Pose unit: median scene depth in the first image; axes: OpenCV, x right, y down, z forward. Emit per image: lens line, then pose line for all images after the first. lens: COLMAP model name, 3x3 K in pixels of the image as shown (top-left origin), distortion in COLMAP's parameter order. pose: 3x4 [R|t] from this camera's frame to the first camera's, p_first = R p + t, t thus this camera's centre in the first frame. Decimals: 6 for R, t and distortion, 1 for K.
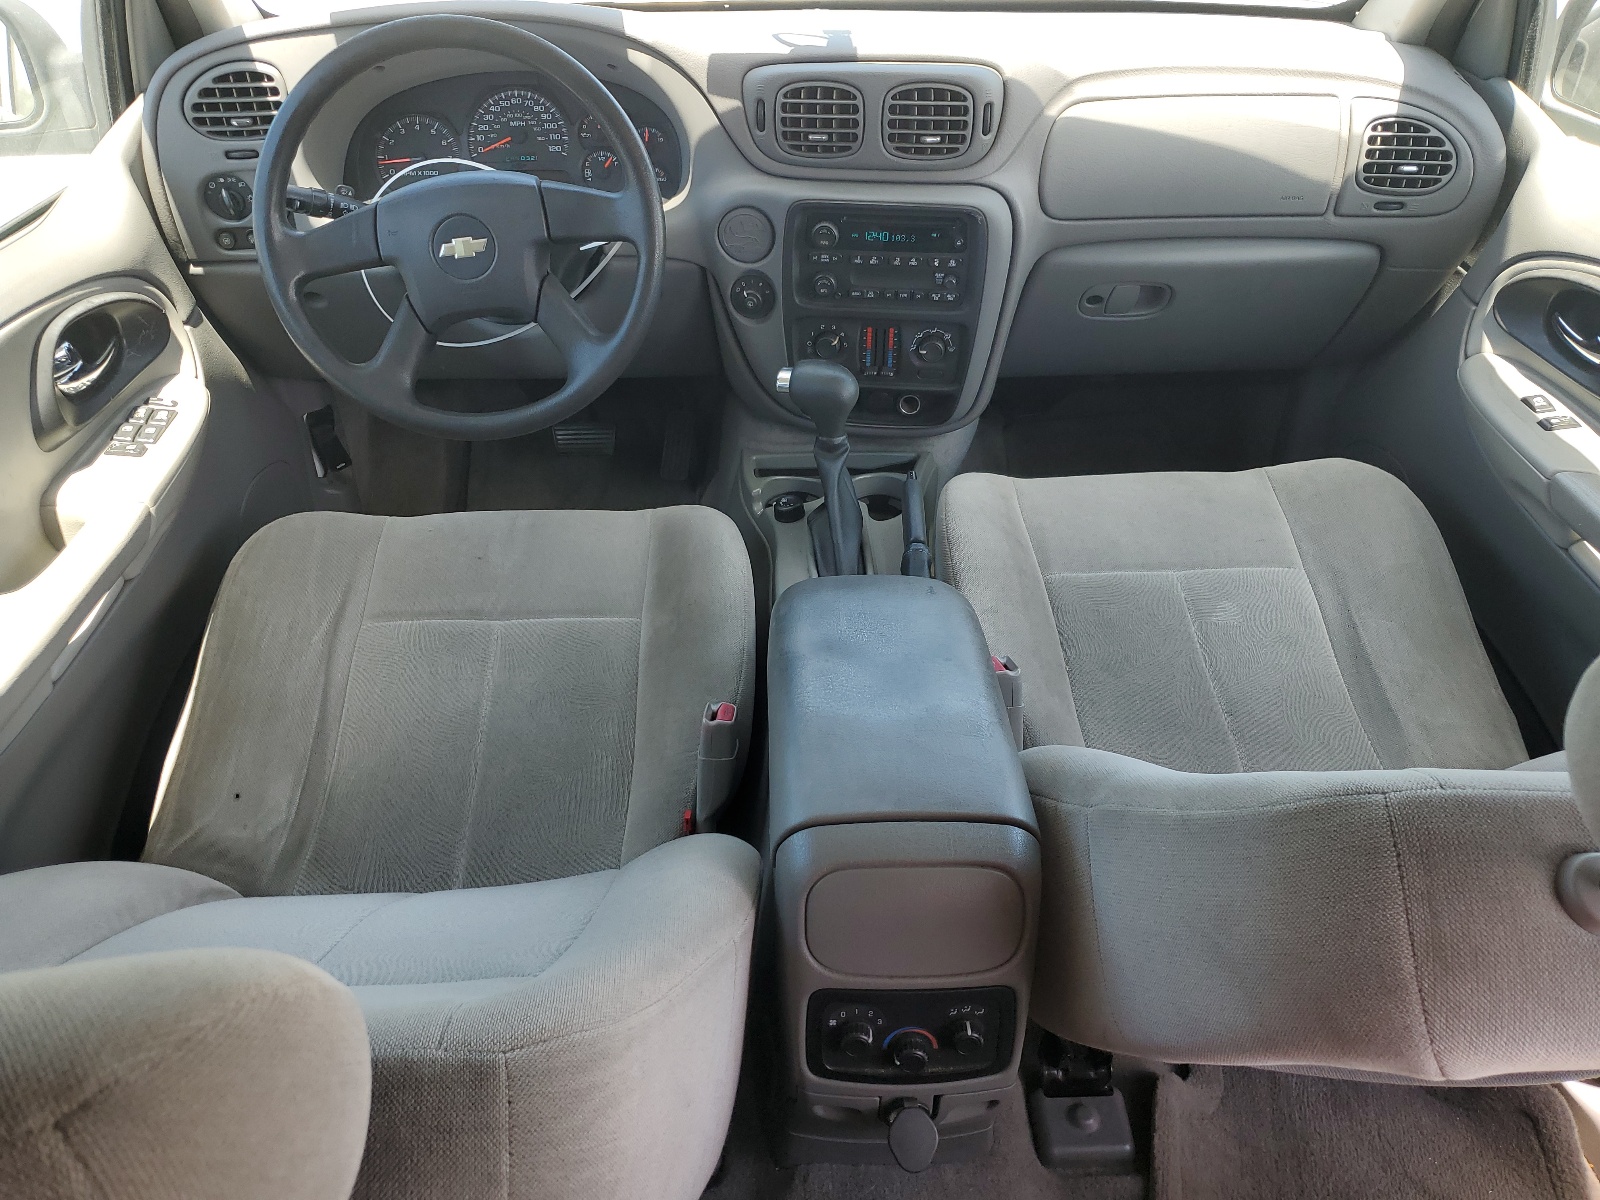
lens RADIAL K [[1216.2, 0, 800.7], [0, 1216.2, 599.0], [0, 0, 1]] dist [-0.000120, -0.001096]
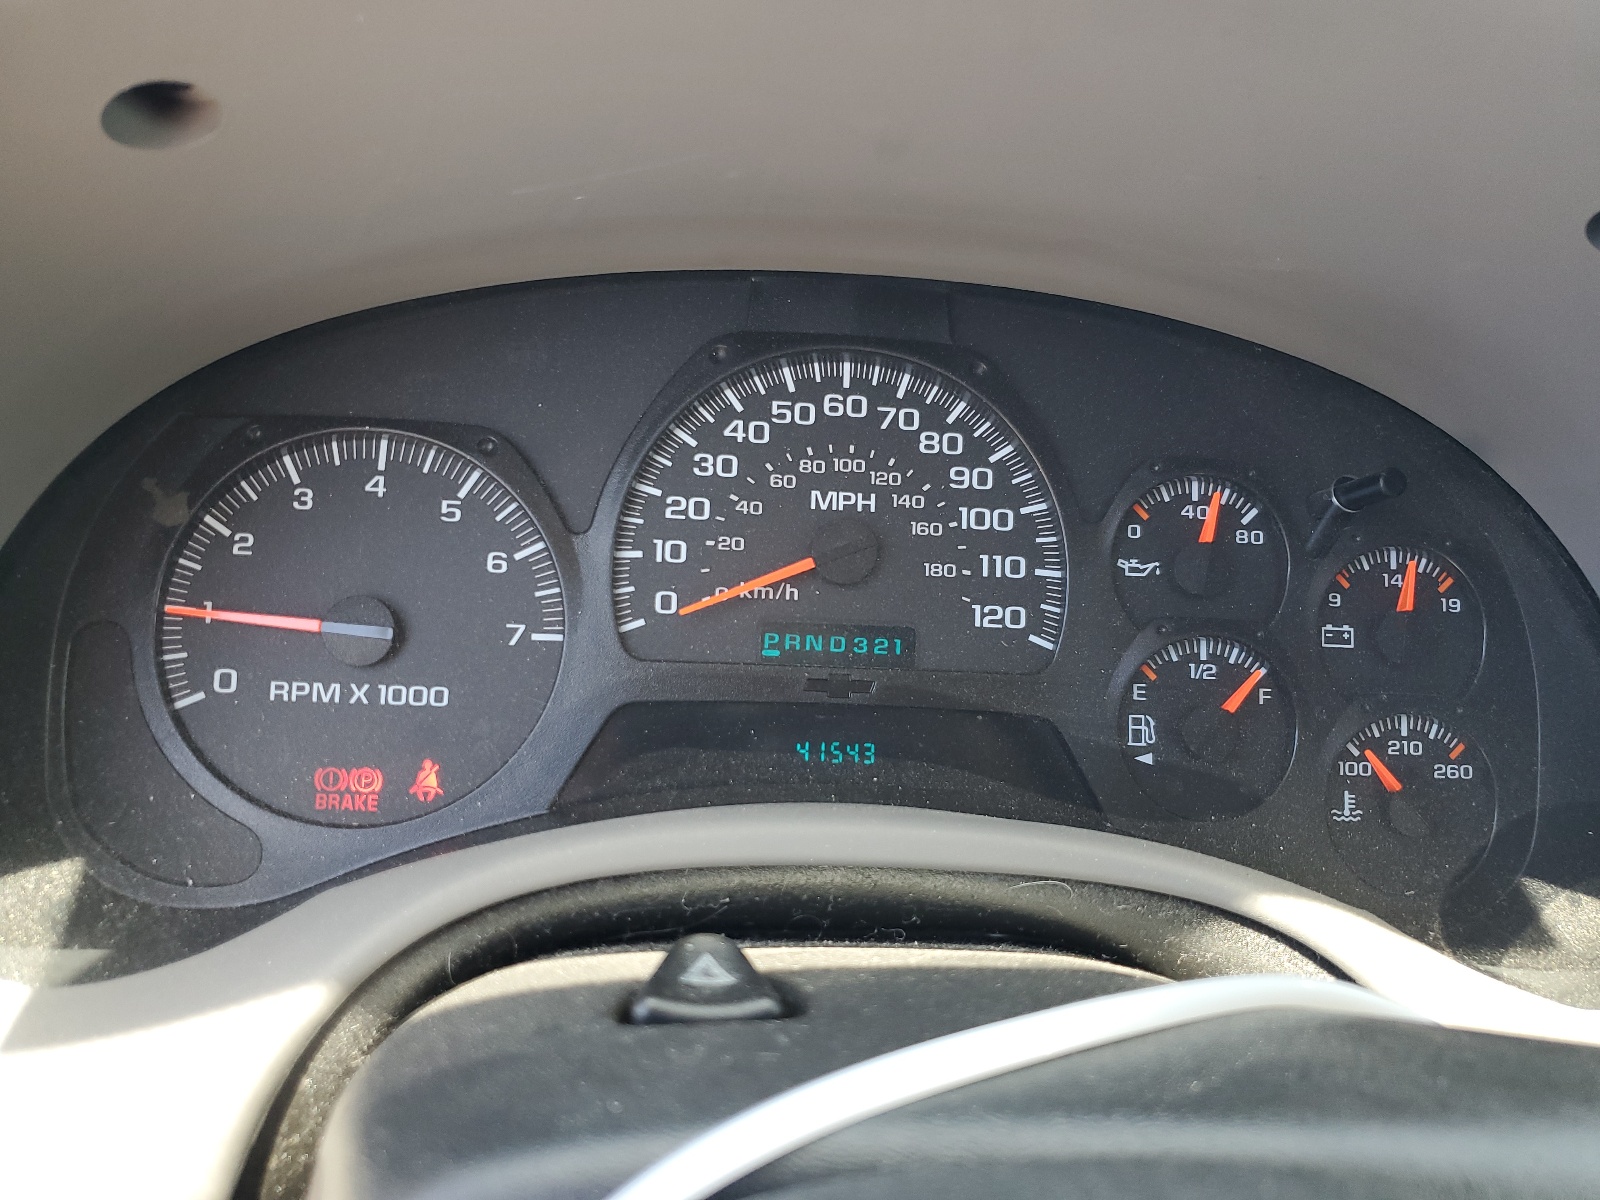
lens RADIAL K [[1216.2, 0, 799.3], [0, 1216.2, 600.0], [0, 0, 1]] dist [-0.000120, -0.001096]
pose [[0.995309, 0.058055, 0.077394, -0.257084], [-0.036559, 0.966328, -0.254702, -0.317021], [-0.089575, 0.250677, 0.963918, 0.792376]]
